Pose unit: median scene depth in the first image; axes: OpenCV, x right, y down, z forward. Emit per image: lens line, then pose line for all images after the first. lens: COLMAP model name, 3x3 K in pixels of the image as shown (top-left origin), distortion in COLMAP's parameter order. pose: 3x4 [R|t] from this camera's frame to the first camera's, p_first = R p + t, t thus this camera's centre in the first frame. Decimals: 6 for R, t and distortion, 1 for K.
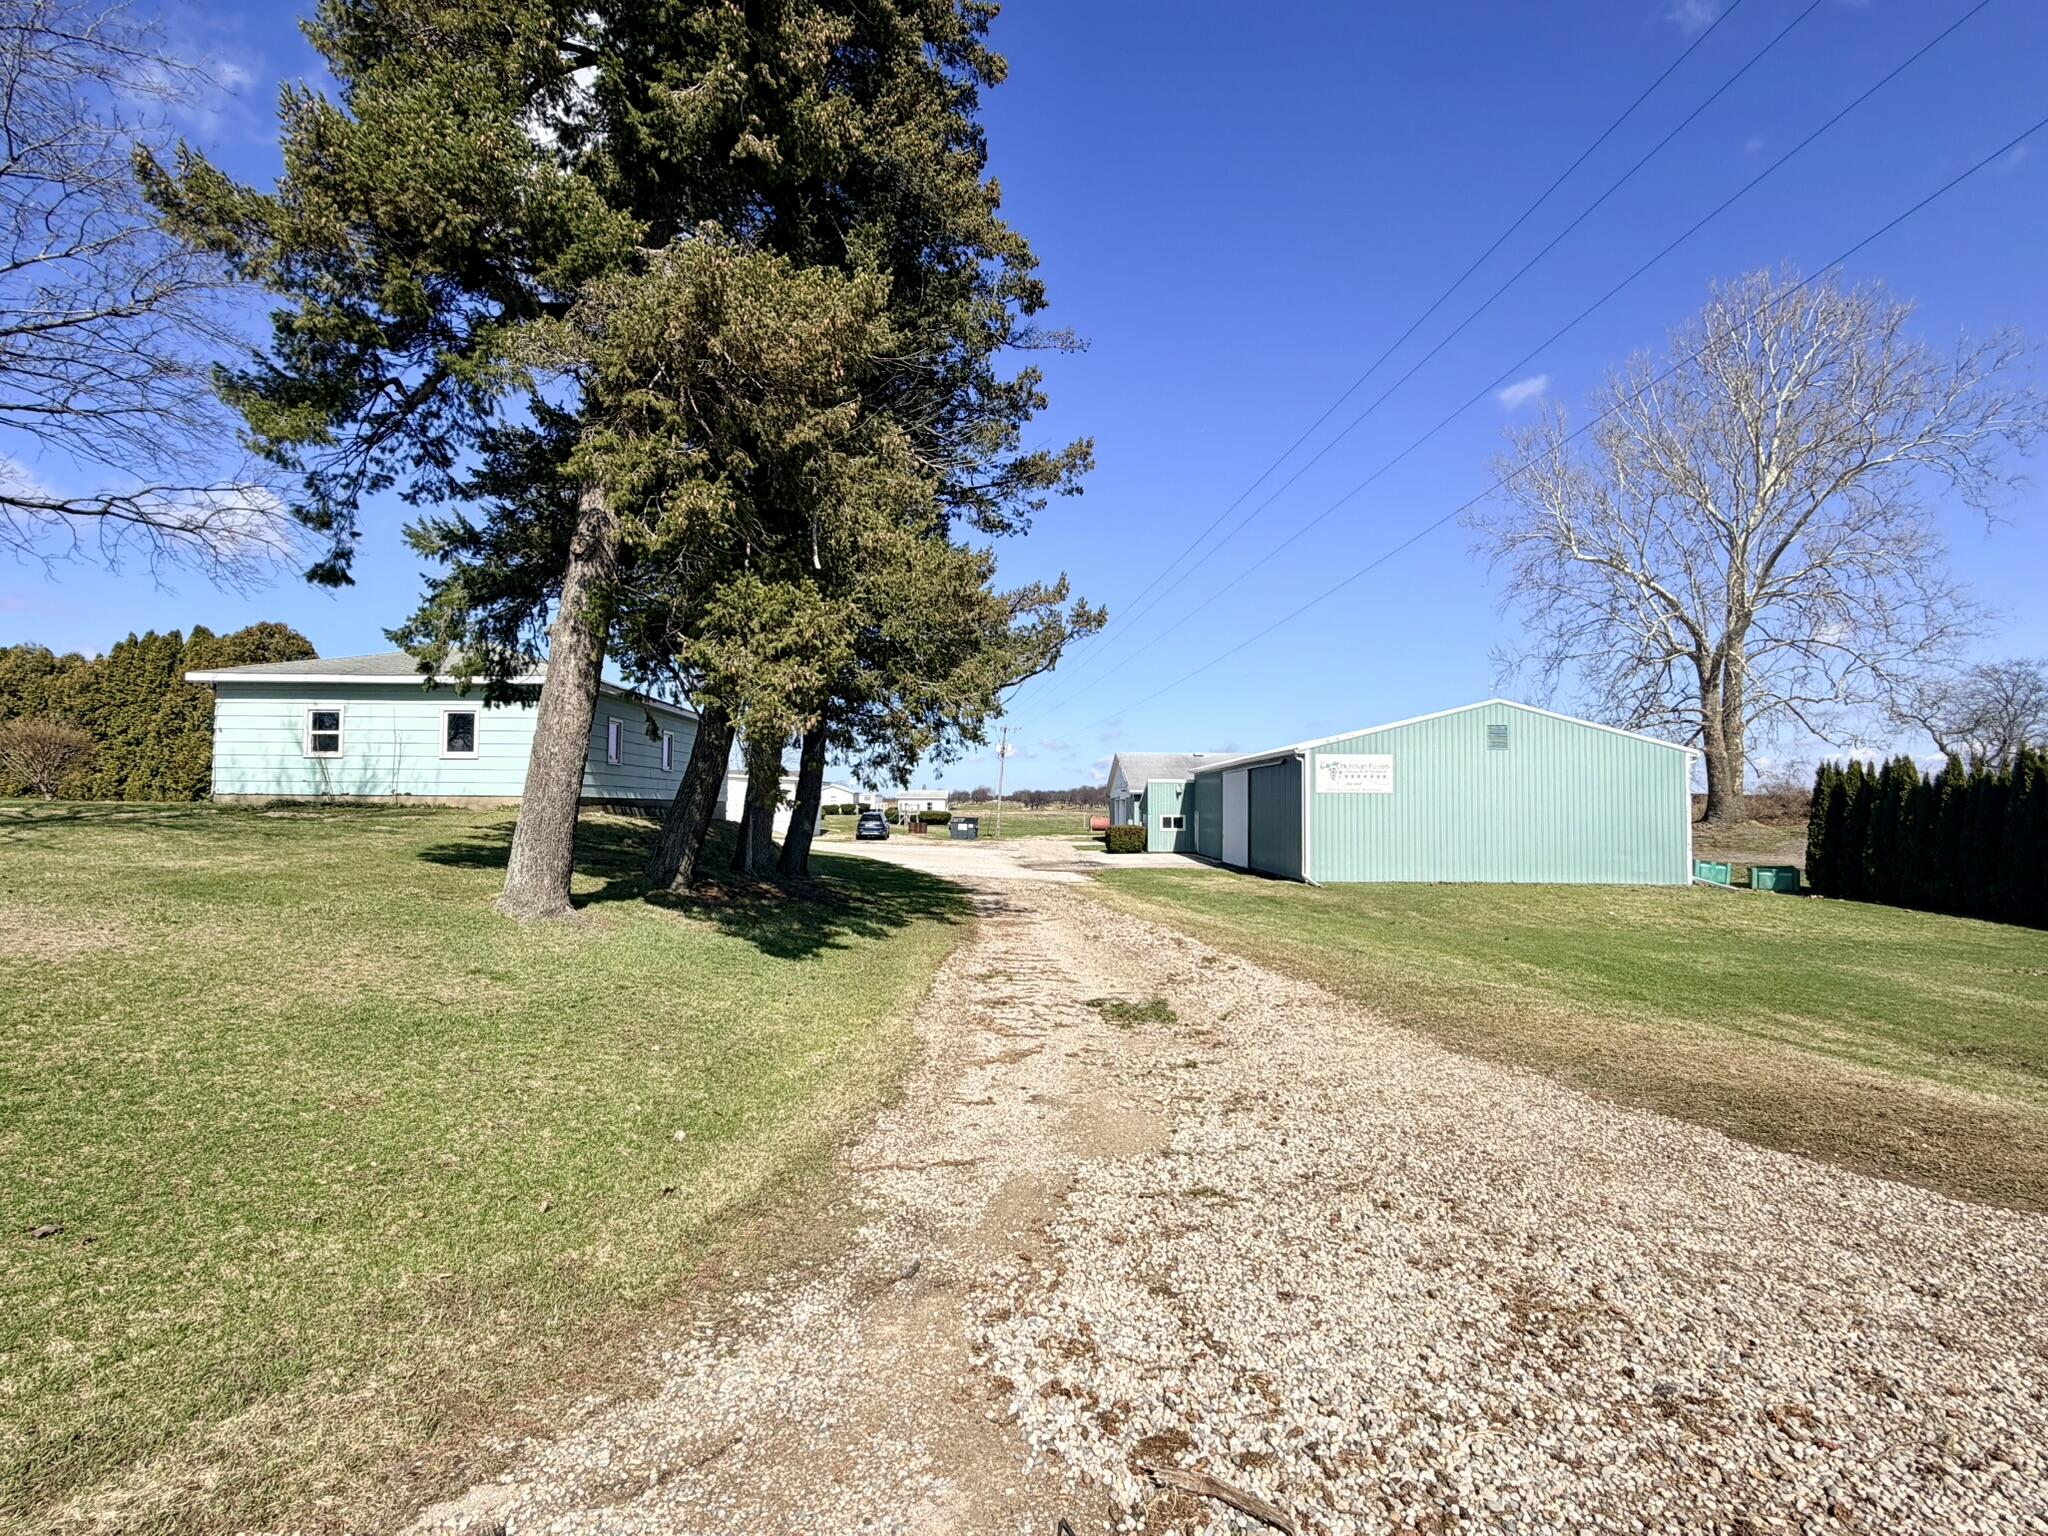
lens RADIAL K [[955.9, 0, 1021.5], [0, 955.9, 770.7], [0, 0, 1]] dist [-0.000060, -0.000027]
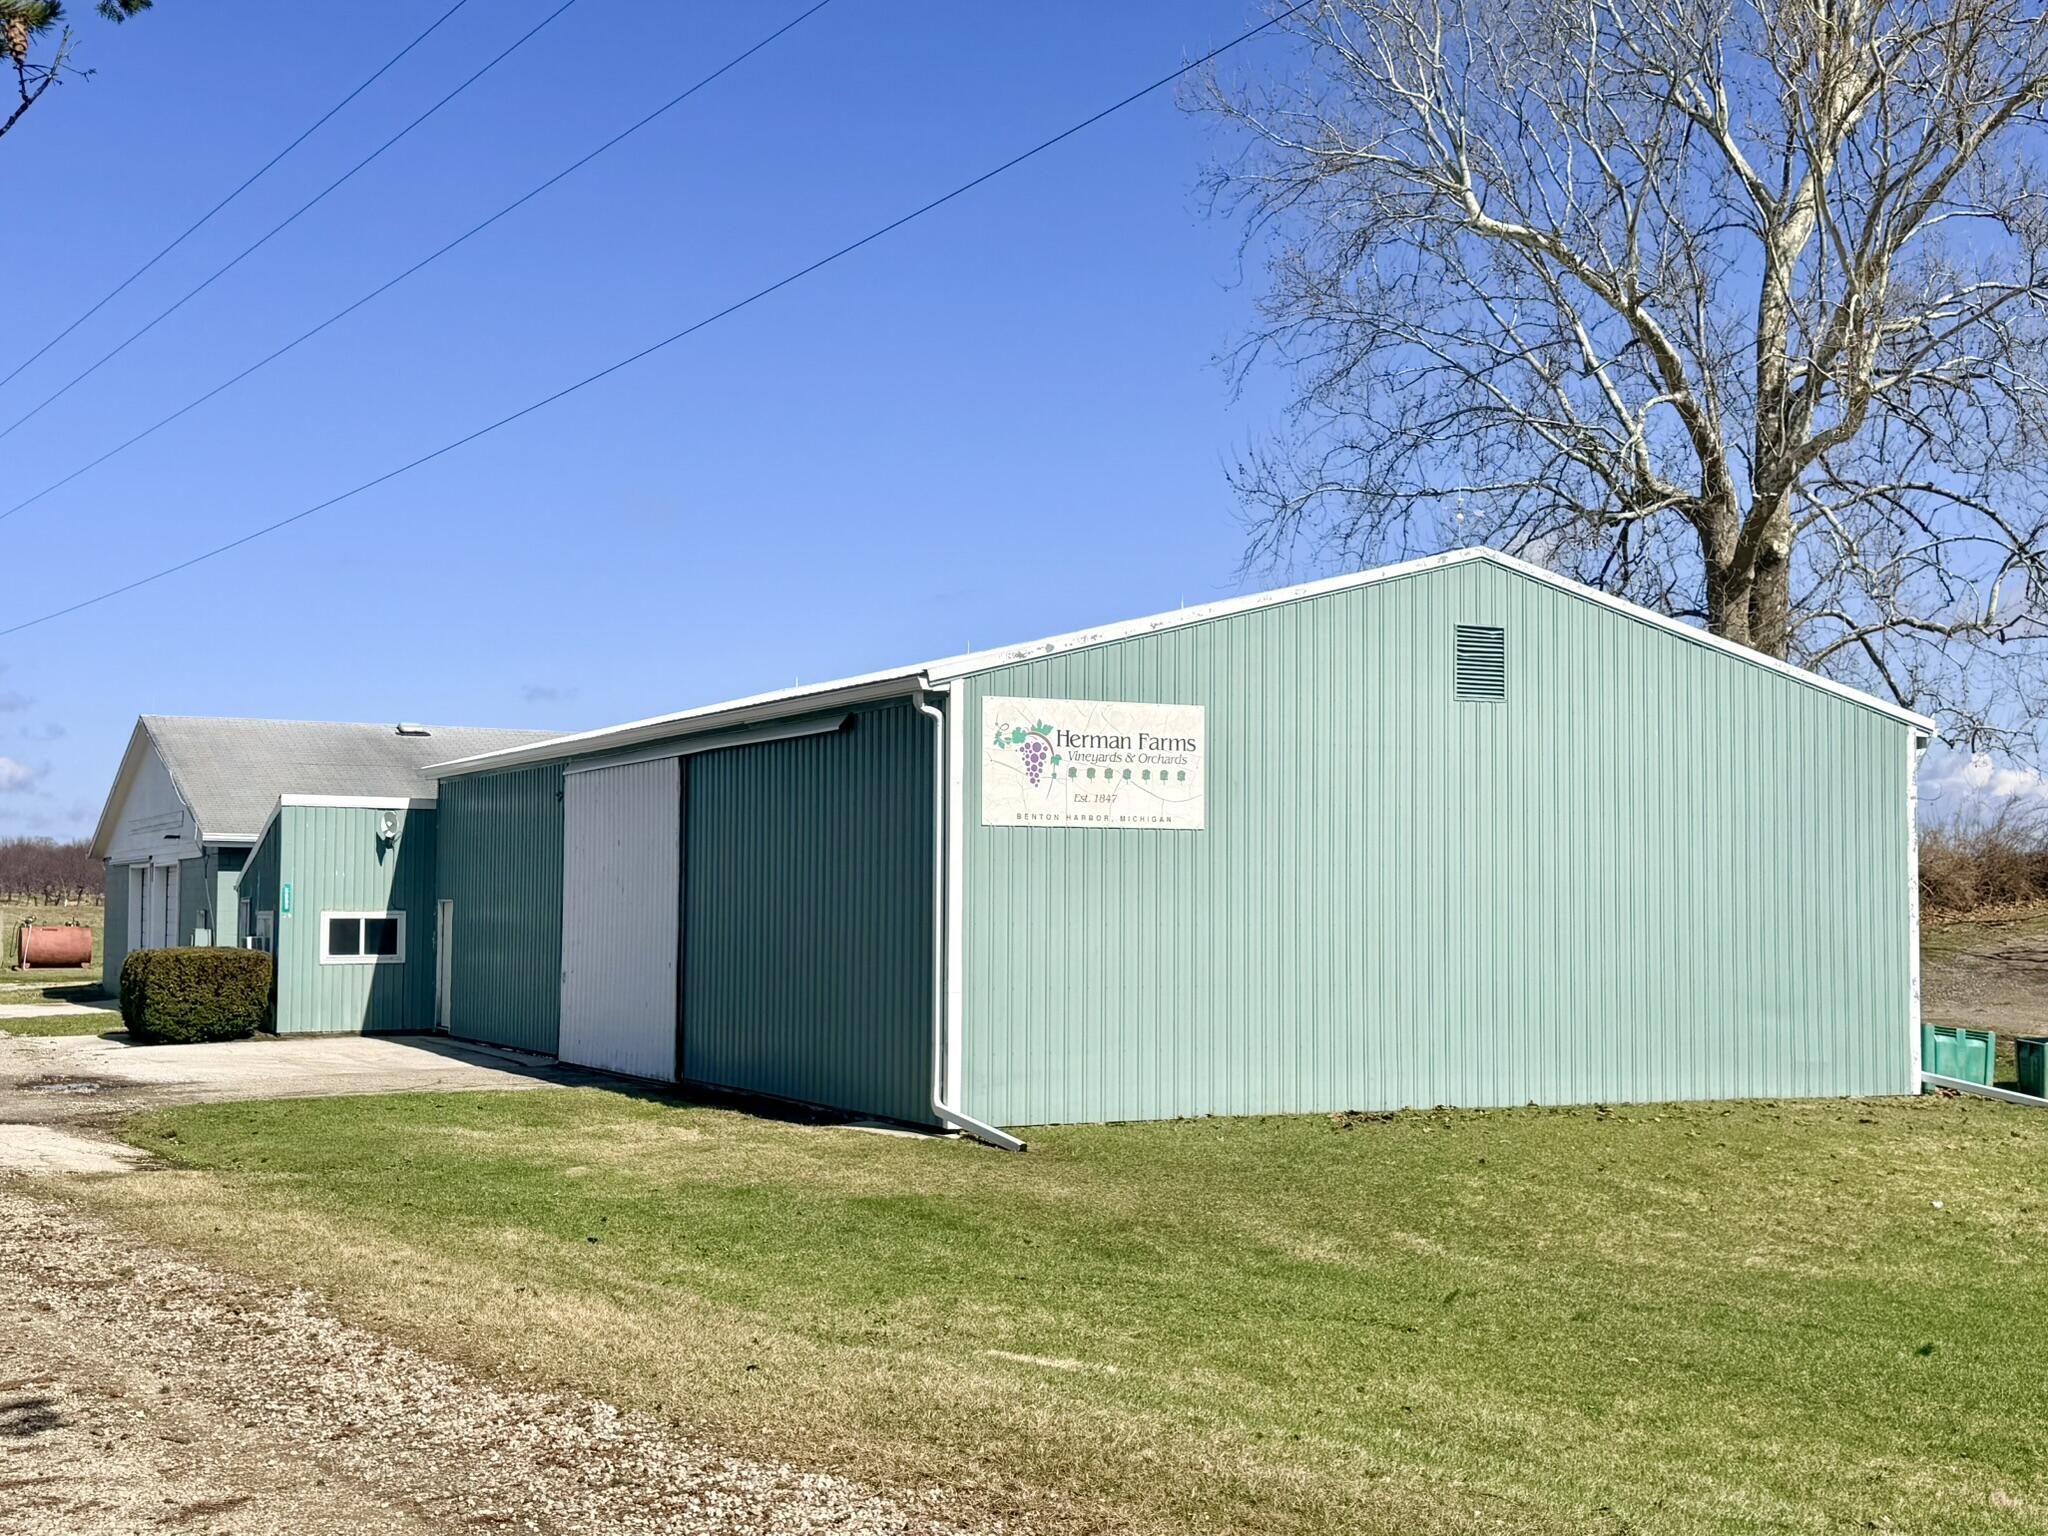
lens RADIAL K [[2492.5, 0, 1027.1], [0, 2492.5, 767.4], [0, 0, 1]] dist [0.114331, 0.000000]
pose [[0.895097, 0.020878, 0.445382, -0.015301], [-0.014481, 0.999737, -0.017761, 0.011638], [-0.445635, 0.009448, 0.895165, 0.186769]]
